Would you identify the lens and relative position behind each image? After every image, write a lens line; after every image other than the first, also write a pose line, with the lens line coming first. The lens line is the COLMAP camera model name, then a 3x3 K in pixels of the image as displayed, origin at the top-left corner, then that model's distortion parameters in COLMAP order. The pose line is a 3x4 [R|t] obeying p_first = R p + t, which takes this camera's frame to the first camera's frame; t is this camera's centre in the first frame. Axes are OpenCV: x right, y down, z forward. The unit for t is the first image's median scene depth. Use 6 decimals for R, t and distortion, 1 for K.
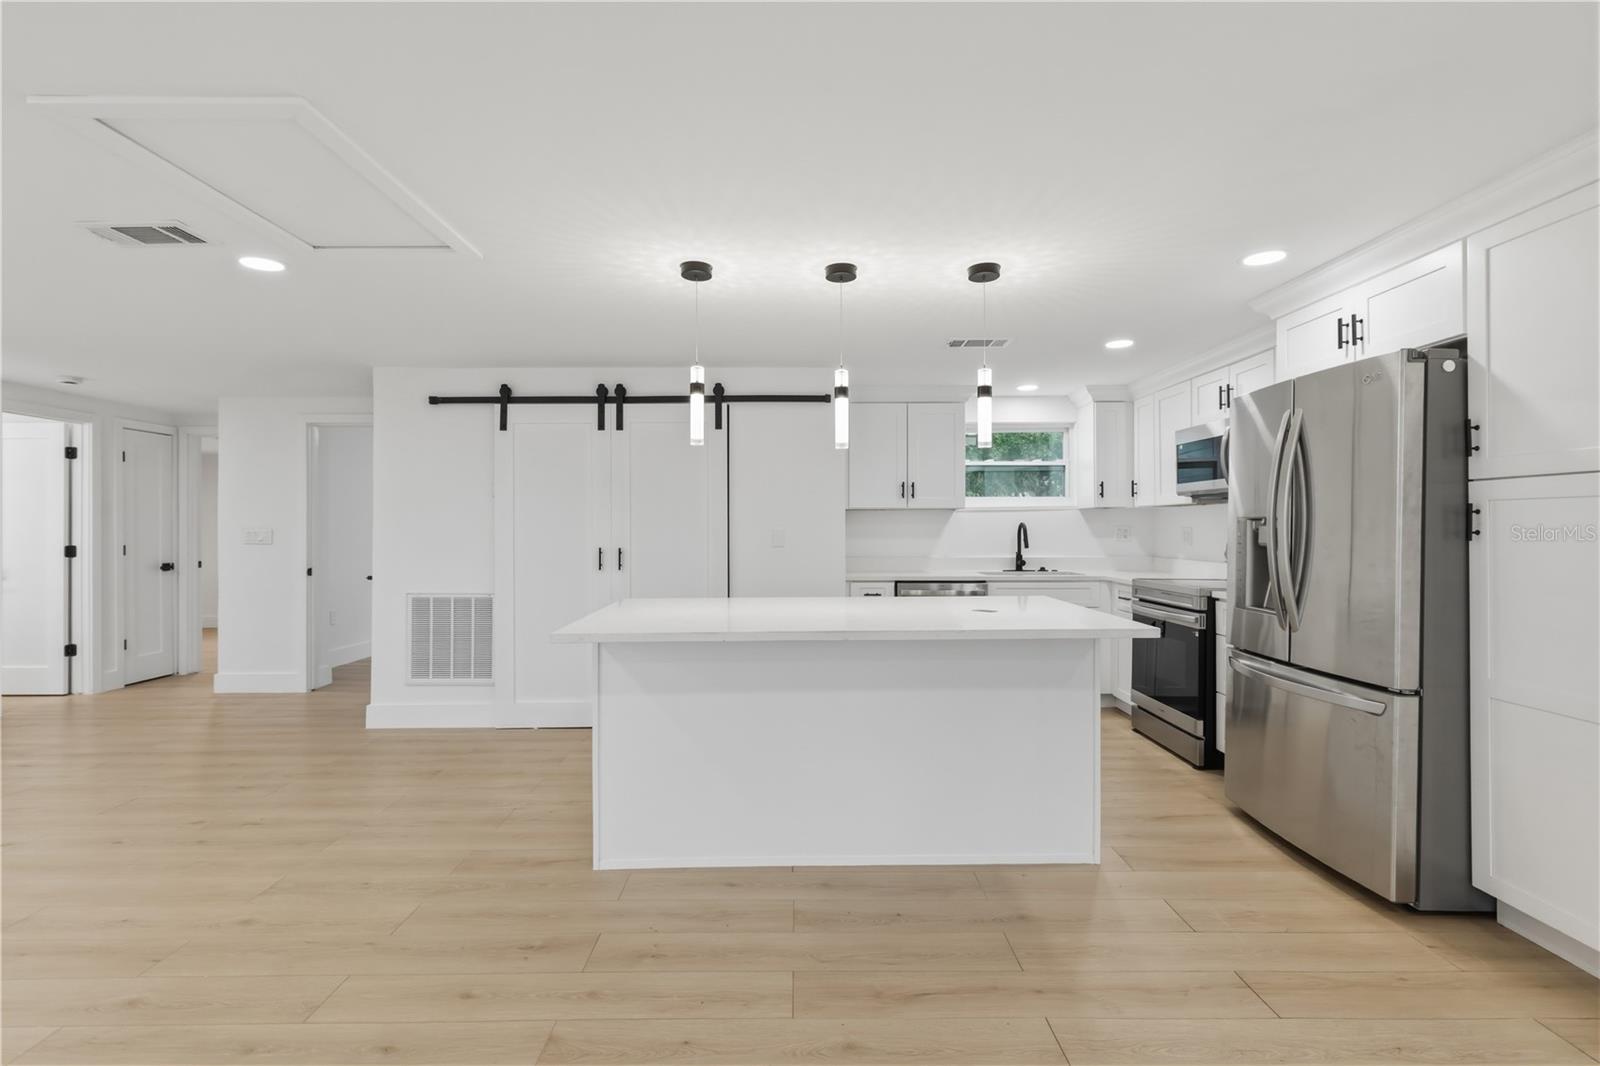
lens RADIAL K [[735.8, 0, 799.7], [0, 735.8, 528.0], [0, 0, 1]] dist [0.000777, 0.001370]
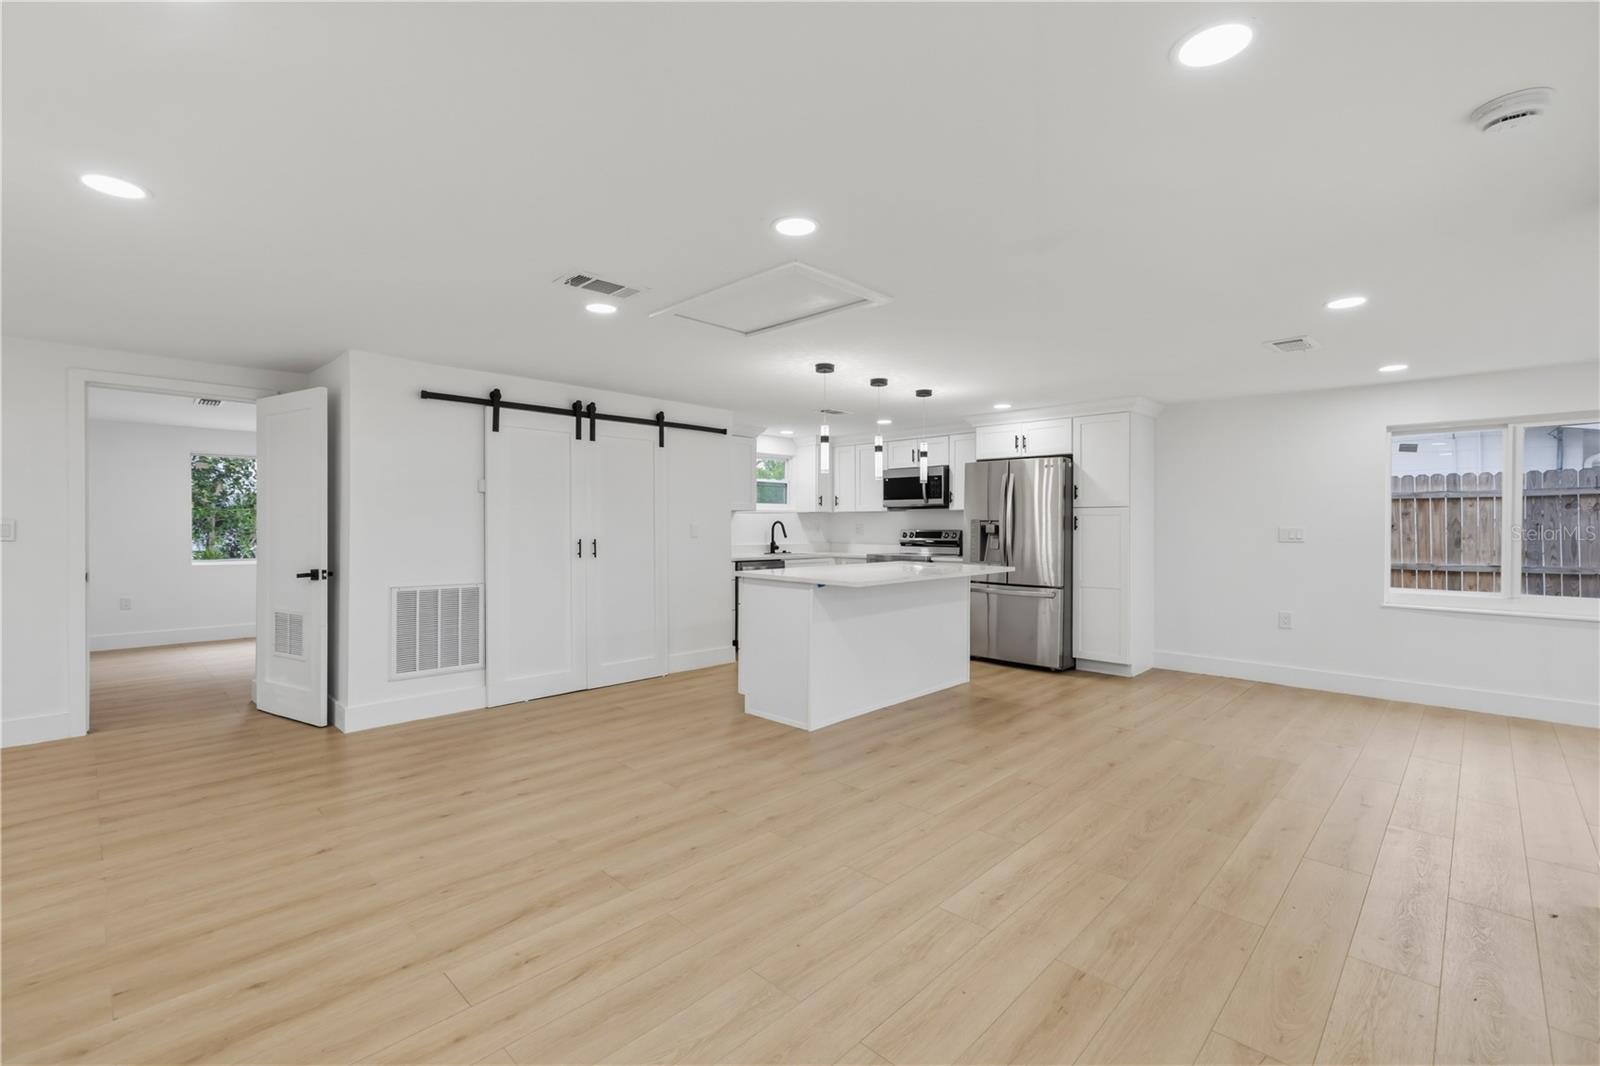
lens RADIAL K [[699.2, 0, 801.9], [0, 699.2, 534.4], [0, 0, 1]] dist [-0.002223, 0.002434]
pose [[0.699731, -0.004382, 0.714393, -1.251527], [-0.004780, 0.999930, 0.010815, 0.007788], [-0.714391, -0.010982, 0.699661, -0.064647]]
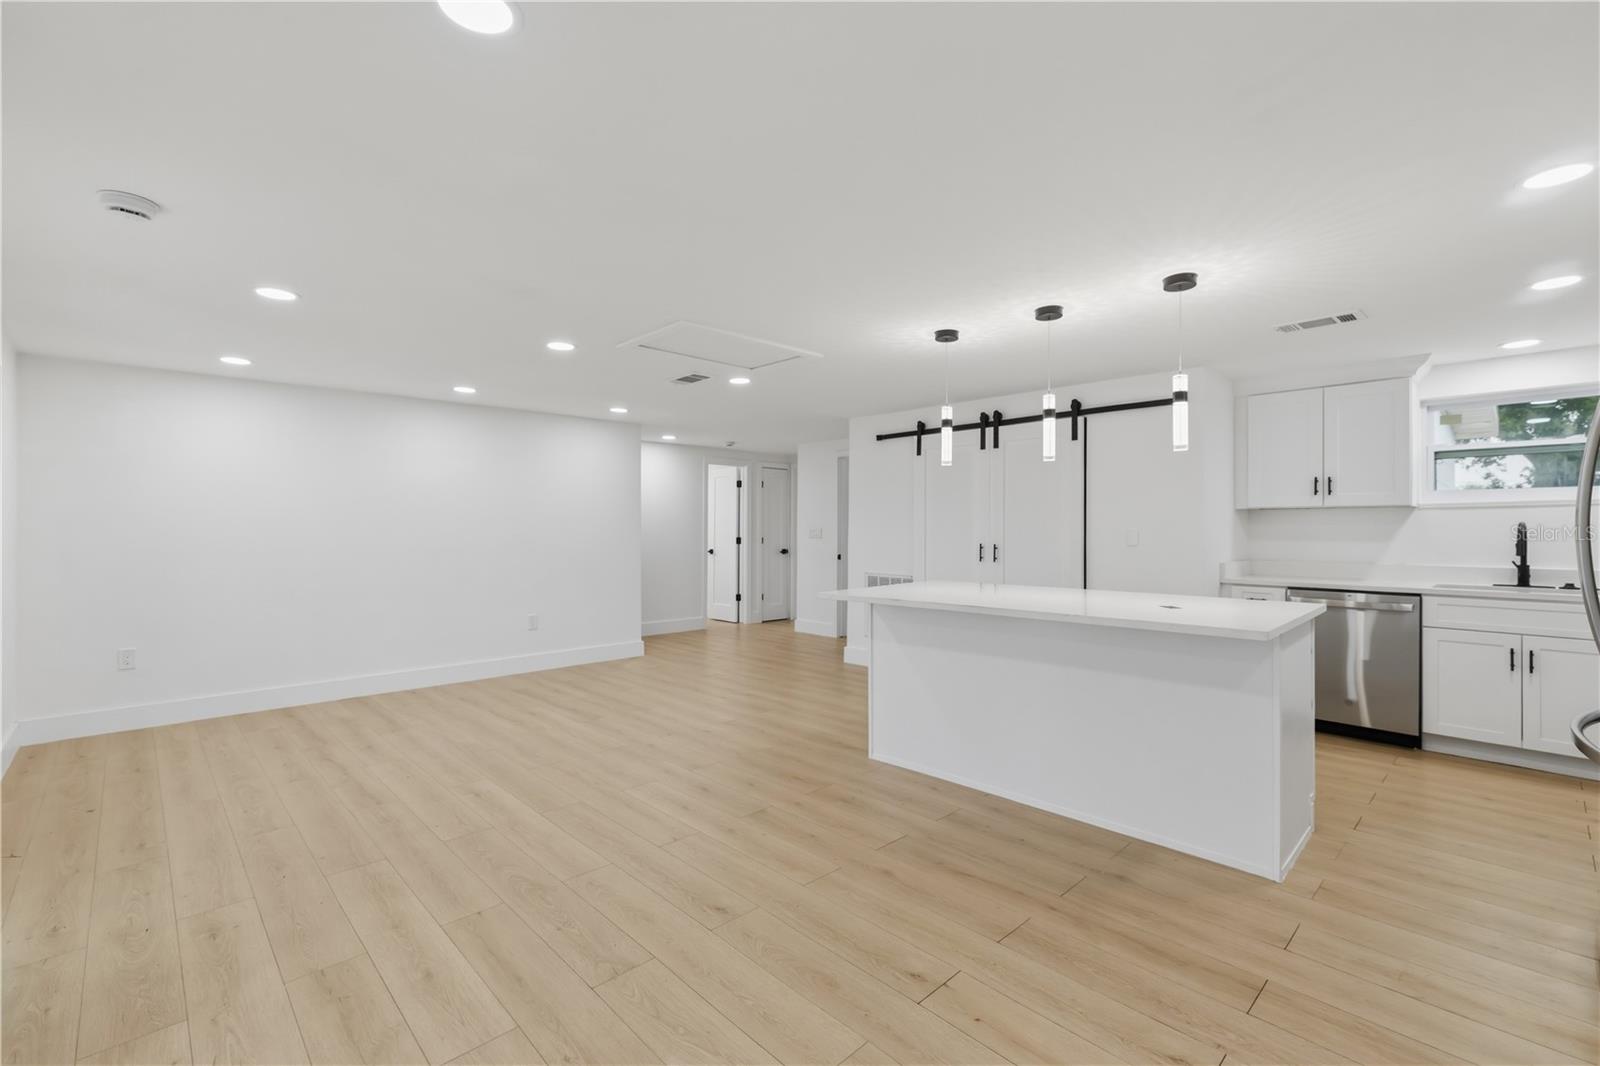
lens RADIAL K [[699.2, 0, 792.2], [0, 699.2, 525.9], [0, 0, 1]] dist [-0.002223, 0.002434]
pose [[0.682173, 0.000300, -0.731191, 0.574672], [-0.002924, 0.999993, -0.002317, 0.000656], [0.731185, 0.003719, 0.682169, -0.068219]]
